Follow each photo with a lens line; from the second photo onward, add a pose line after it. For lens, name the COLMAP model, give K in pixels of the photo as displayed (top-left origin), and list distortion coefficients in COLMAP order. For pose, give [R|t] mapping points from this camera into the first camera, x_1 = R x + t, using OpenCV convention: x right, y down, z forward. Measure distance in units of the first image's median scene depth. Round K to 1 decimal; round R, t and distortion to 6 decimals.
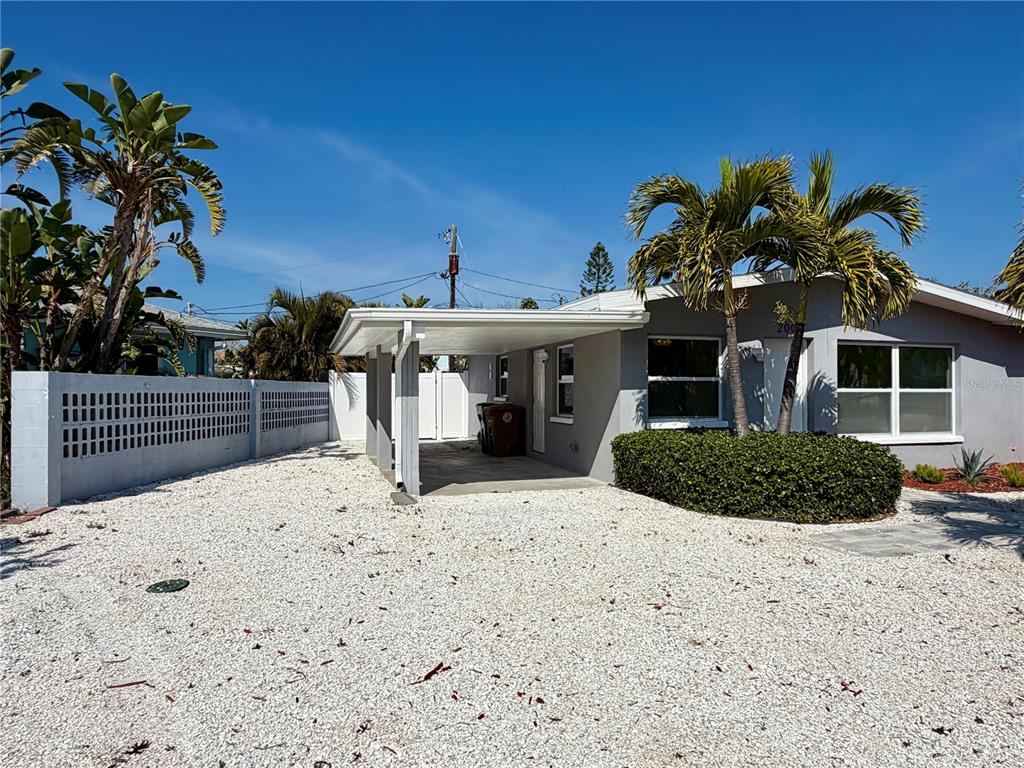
lens RADIAL K [[614.2, 0, 510.0], [0, 614.2, 380.3], [0, 0, 1]] dist [-0.024067, -0.000137]
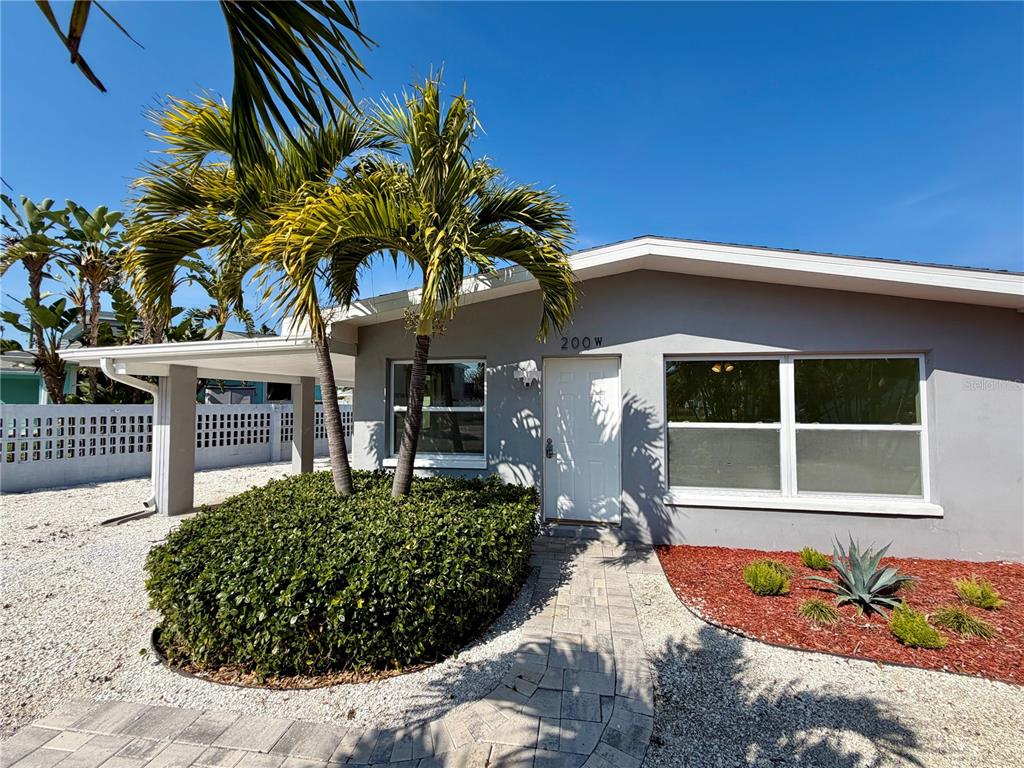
lens RADIAL K [[410.7, 0, 512.2], [0, 410.7, 387.2], [0, 0, 1]] dist [0.002696, 0.000145]
pose [[0.900683, -0.020848, -0.433977, 0.559230], [0.002243, 0.999058, -0.043339, -0.007031], [0.434471, 0.038061, 0.899881, 0.464286]]
